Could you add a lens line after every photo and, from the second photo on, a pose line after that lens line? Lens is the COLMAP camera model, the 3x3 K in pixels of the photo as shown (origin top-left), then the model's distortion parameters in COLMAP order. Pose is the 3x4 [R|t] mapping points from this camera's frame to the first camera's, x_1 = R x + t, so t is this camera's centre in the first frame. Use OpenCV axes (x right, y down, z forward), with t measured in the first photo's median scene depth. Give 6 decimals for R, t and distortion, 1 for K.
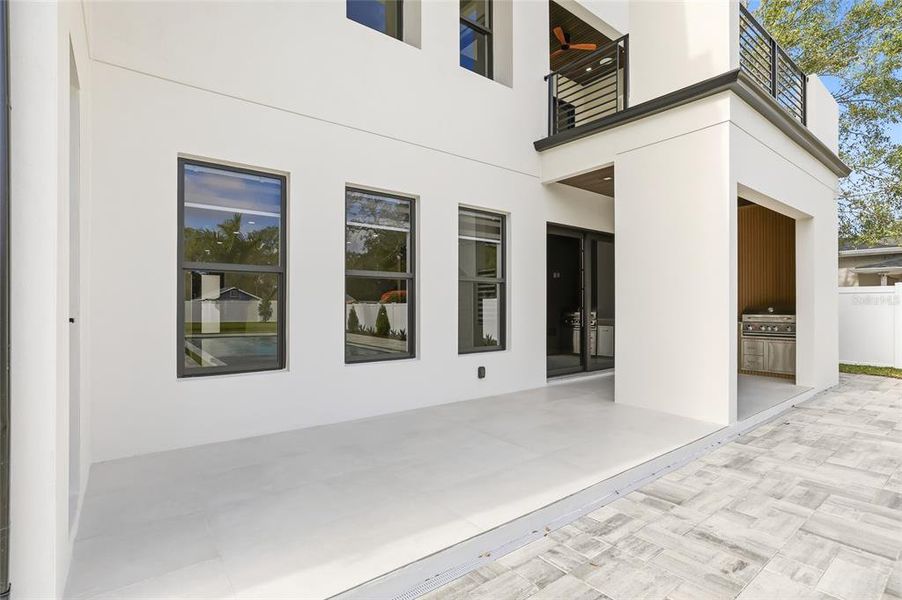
lens RADIAL K [[431.6, 0, 450.9], [0, 431.6, 301.8], [0, 0, 1]] dist [-0.018769, 0.005122]
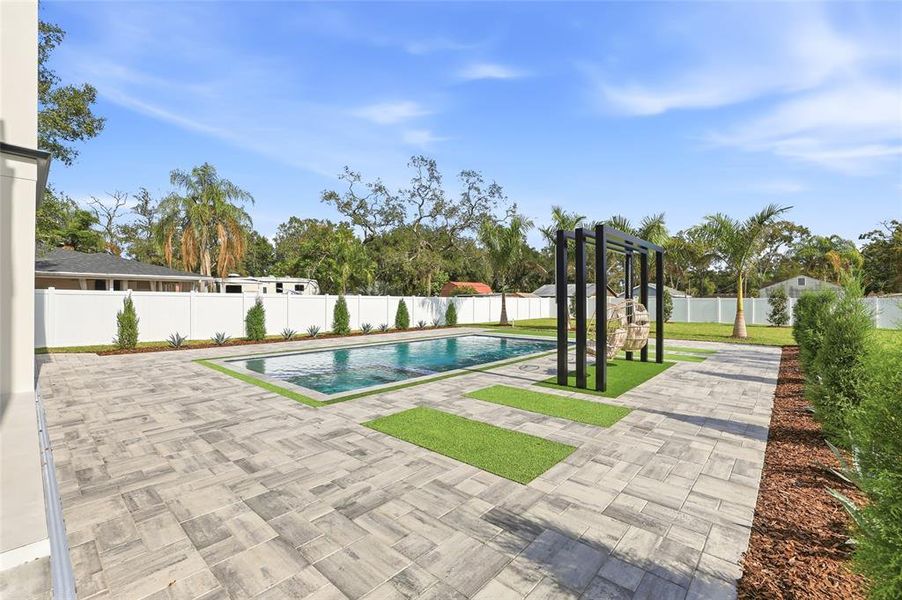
lens RADIAL K [[388.3, 0, 442.5], [0, 388.3, 305.4], [0, 0, 1]] dist [-0.028461, 0.006823]
pose [[-0.171708, -0.018787, 0.984969, -1.123815], [-0.011039, 0.999792, 0.017145, -0.053536], [-0.985086, -0.007929, -0.171880, -0.191399]]
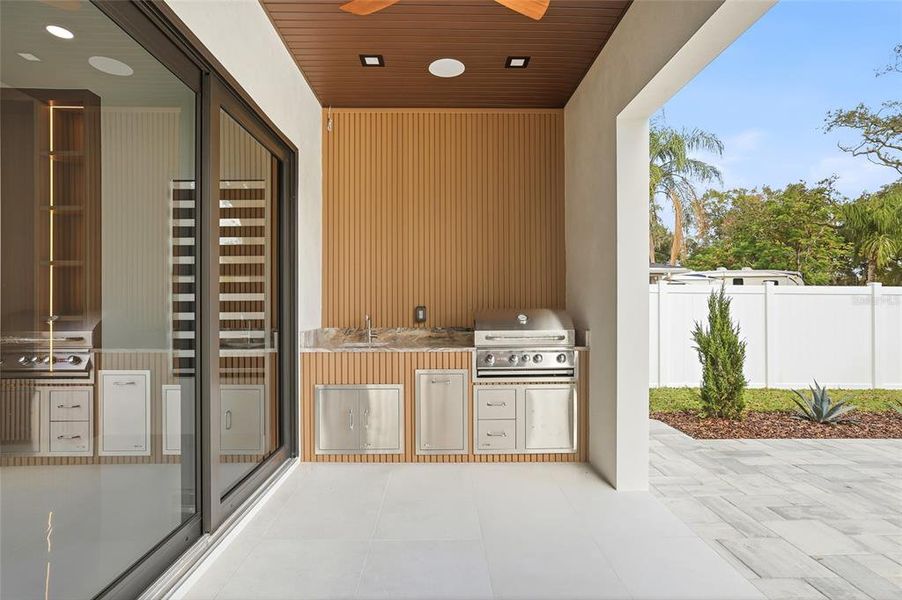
lens RADIAL K [[473.2, 0, 453.3], [0, 473.2, 302.2], [0, 0, 1]] dist [-0.021275, 0.004452]
pose [[0.586869, 0.003357, 0.809675, 0.606624], [-0.006381, 0.999980, 0.000479, 0.001288], [-0.809657, -0.005447, 0.586878, 1.639927]]
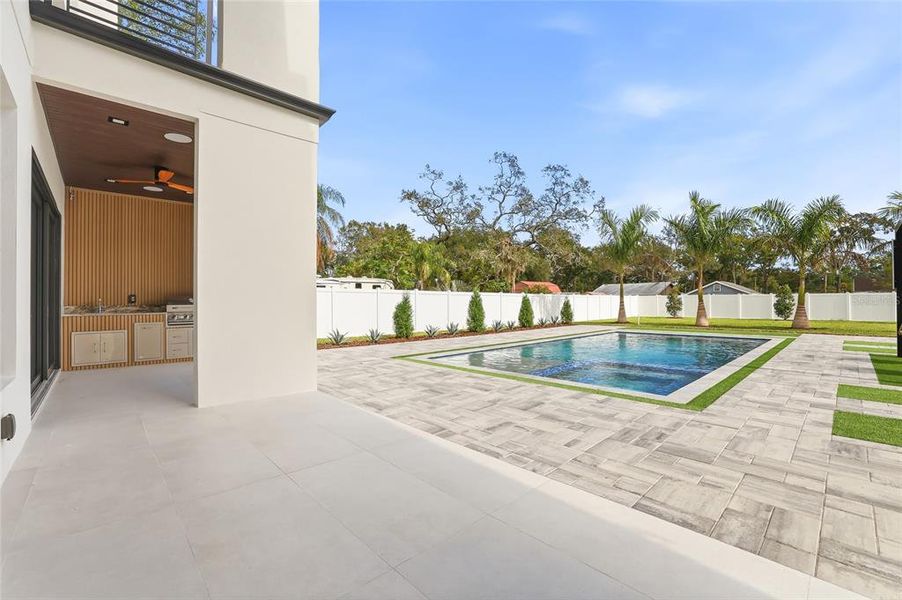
lens RADIAL K [[388.3, 0, 451.2], [0, 388.3, 291.3], [0, 0, 1]] dist [-0.028461, 0.006823]
pose [[-0.099100, 0.024958, 0.994764, -0.643836], [-0.002736, 0.999675, -0.025354, 0.041665], [-0.995074, -0.005234, -0.099000, 0.946646]]
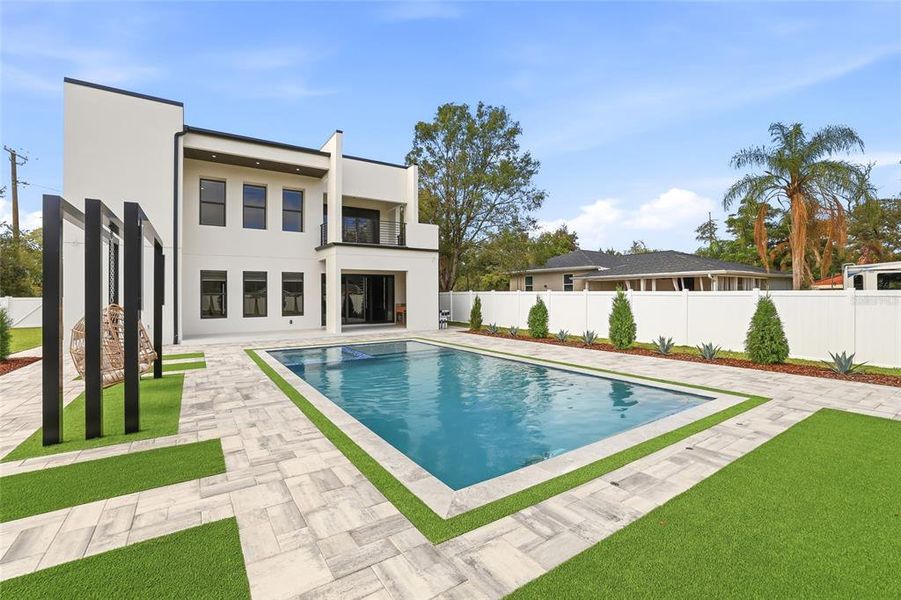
lens RADIAL K [[387.9, 0, 447.9], [0, 387.9, 299.0], [0, 0, 1]] dist [-0.028461, 0.006823]
pose [[0.997718, -0.004416, -0.067370, 2.533209], [0.005231, 0.999915, 0.011923, -0.072022], [0.067312, -0.012249, 0.997657, -3.238470]]
